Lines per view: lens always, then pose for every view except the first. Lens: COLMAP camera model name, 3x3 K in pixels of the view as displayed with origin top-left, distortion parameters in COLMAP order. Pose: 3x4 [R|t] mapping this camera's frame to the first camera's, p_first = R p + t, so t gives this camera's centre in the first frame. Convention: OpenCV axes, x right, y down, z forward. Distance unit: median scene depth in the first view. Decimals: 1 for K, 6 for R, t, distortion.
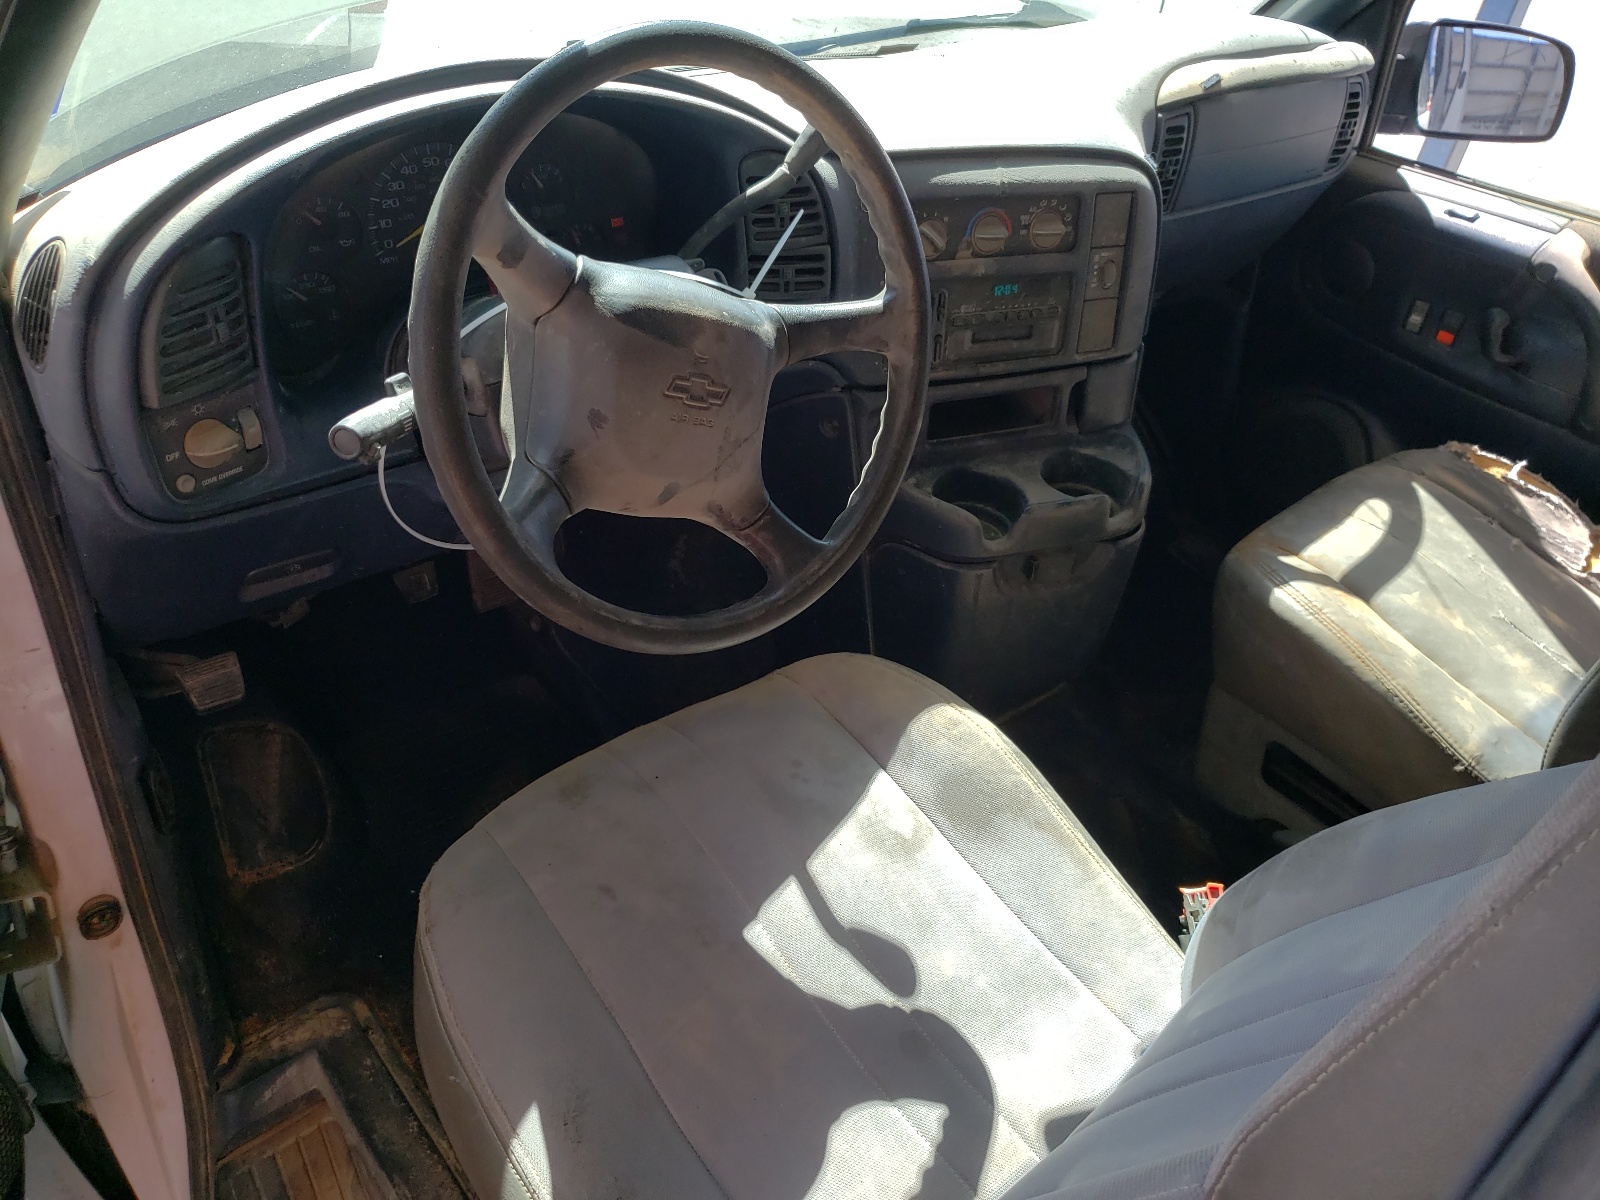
lens RADIAL K [[1212.9, 0, 800.0], [0, 1212.9, 482.6], [0, 0, 1]] dist [-0.009596, -0.003230]
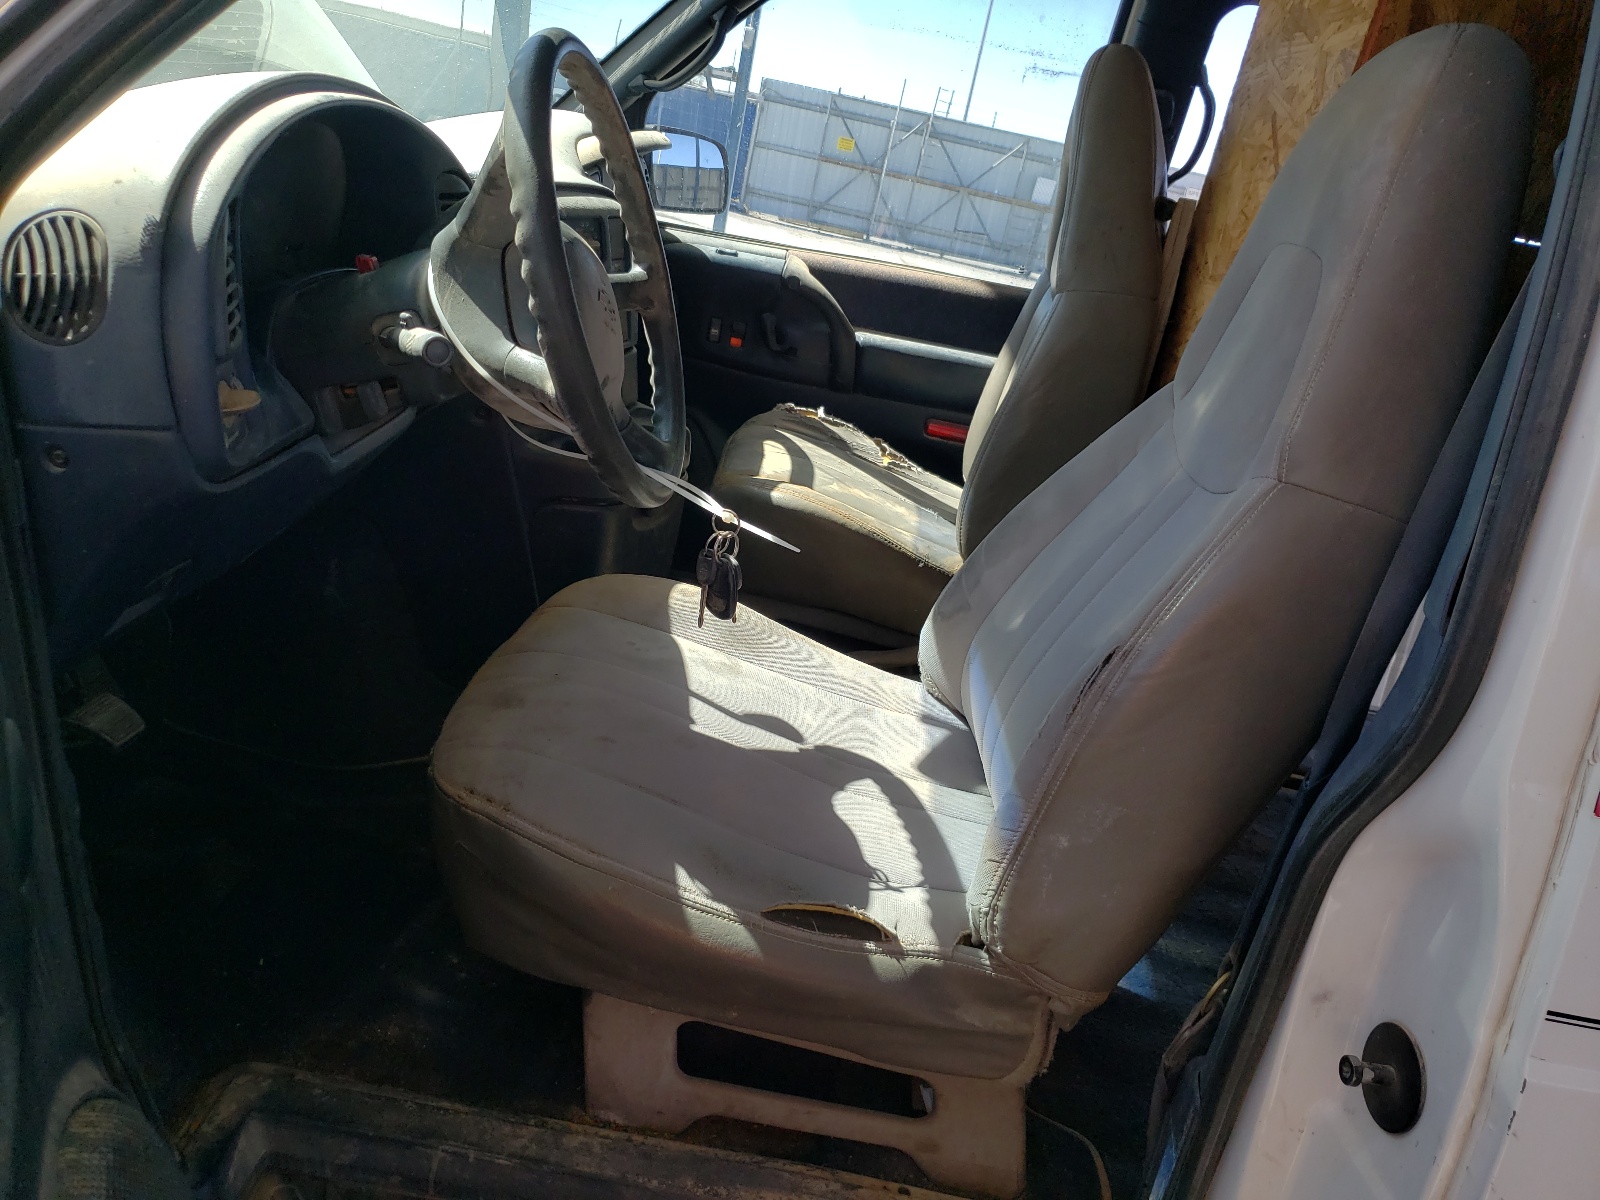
lens RADIAL K [[1212.9, 0, 800.0], [0, 1212.9, 482.6], [0, 0, 1]] dist [-0.009596, -0.003230]
pose [[0.717476, -0.196171, 0.668390, -0.483212], [0.283877, 0.958575, -0.023385, 0.113693], [-0.636115, 0.206519, 0.743443, -0.042851]]
